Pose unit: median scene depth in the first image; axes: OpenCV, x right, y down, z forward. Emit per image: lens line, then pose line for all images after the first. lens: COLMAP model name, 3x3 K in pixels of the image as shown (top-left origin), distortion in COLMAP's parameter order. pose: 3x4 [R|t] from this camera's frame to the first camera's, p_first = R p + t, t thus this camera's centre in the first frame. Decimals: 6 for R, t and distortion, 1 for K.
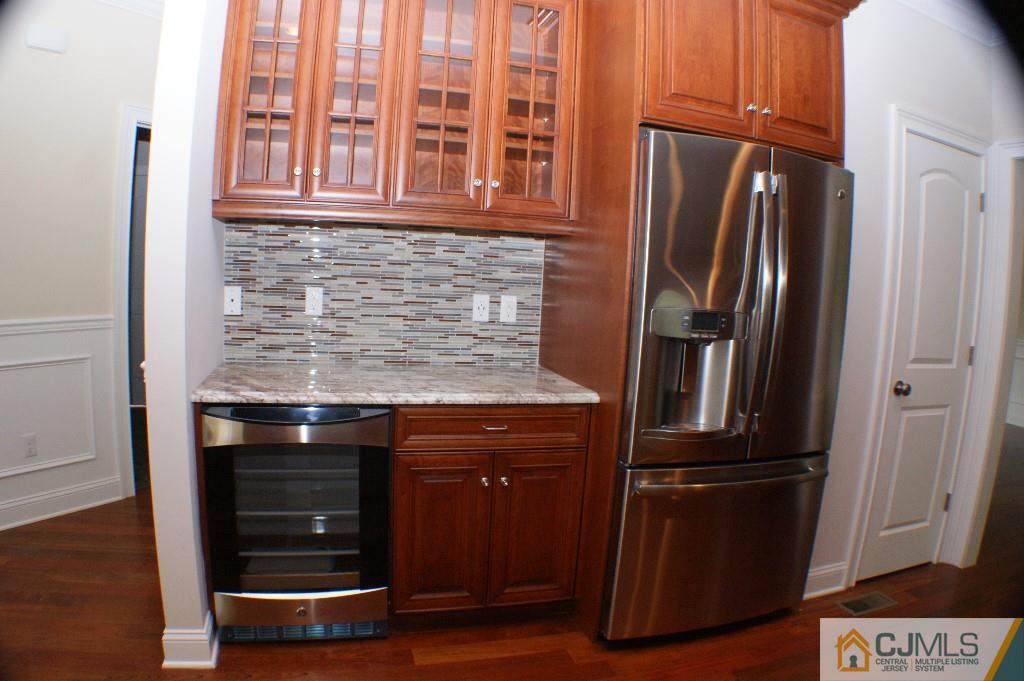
lens RADIAL K [[644.1, 0, 510.3], [0, 644.1, 346.5], [0, 0, 1]] dist [-0.255573, 0.074802]
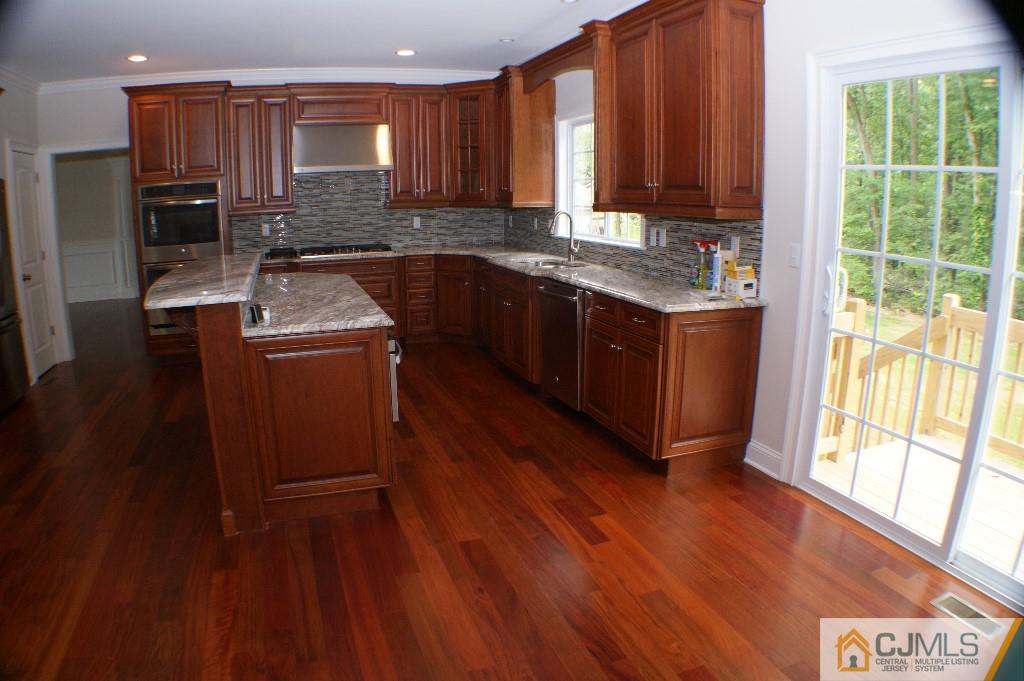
lens RADIAL K [[644.1, 0, 510.3], [0, 644.1, 346.5], [0, 0, 1]] dist [-0.255573, 0.074802]
pose [[-0.059238, -0.287386, 0.955981, -1.287225], [0.117361, 0.949017, 0.292564, -0.054386], [-0.991321, 0.129526, -0.022490, -0.595369]]
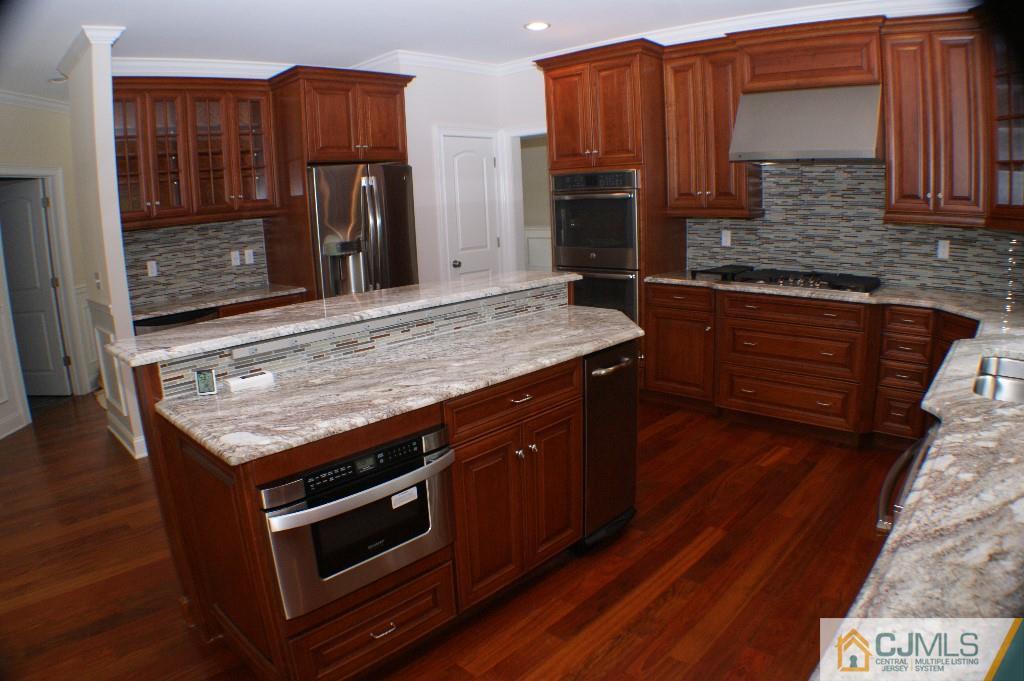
lens RADIAL K [[644.1, 0, 510.3], [0, 644.1, 346.5], [0, 0, 1]] dist [-0.255573, 0.074802]
pose [[0.863192, -0.199107, 0.463957, -0.246428], [0.147074, 0.978262, 0.146191, 0.053605], [-0.482979, -0.057955, 0.873712, -1.033660]]
